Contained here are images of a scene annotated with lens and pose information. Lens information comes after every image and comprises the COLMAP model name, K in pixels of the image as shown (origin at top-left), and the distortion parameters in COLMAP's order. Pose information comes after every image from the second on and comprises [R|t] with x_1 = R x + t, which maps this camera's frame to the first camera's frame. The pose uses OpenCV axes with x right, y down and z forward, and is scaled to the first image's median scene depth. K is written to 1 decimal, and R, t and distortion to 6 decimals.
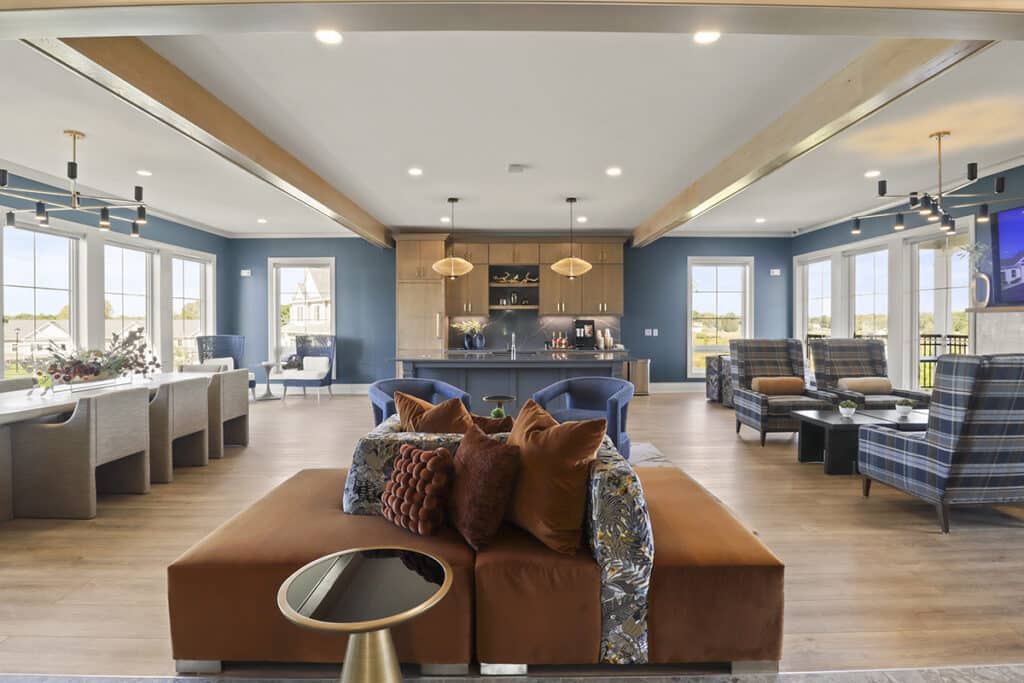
lens RADIAL K [[520.6, 0, 513.8], [0, 520.6, 329.4], [0, 0, 1]] dist [-0.000057, 0.000023]
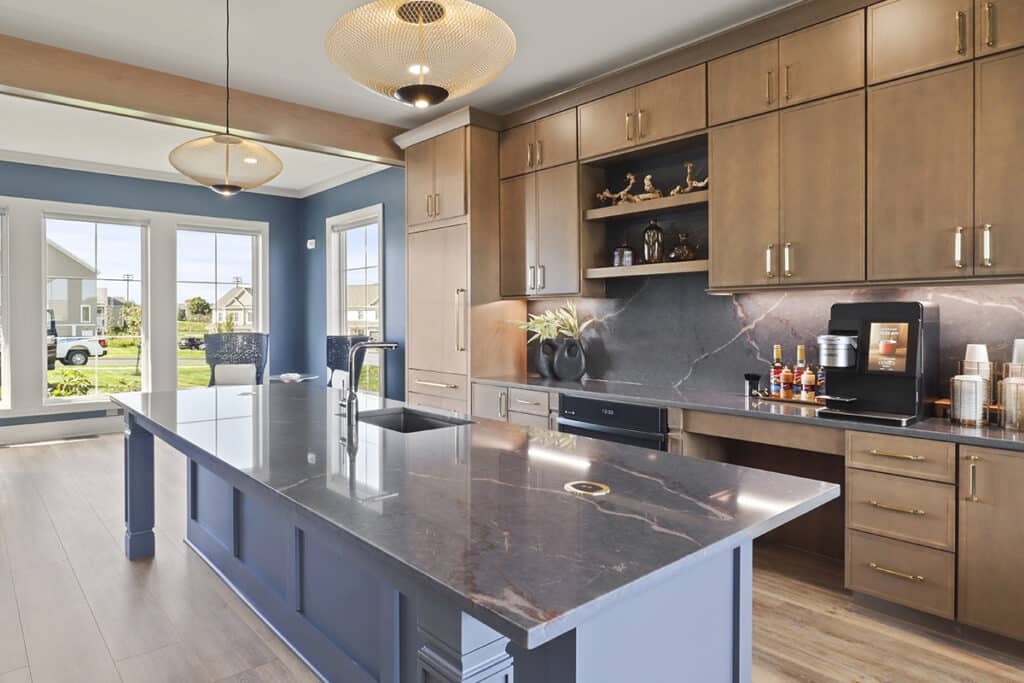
lens RADIAL K [[571.6, 0, 512.4], [0, 571.6, 317.7], [0, 0, 1]] dist [-0.001218, -0.000151]
pose [[0.631733, 0.002354, -0.775182, 0.243202], [-0.006436, 0.999977, -0.002209, -0.008839], [0.775159, 0.006385, 0.631734, 0.687714]]
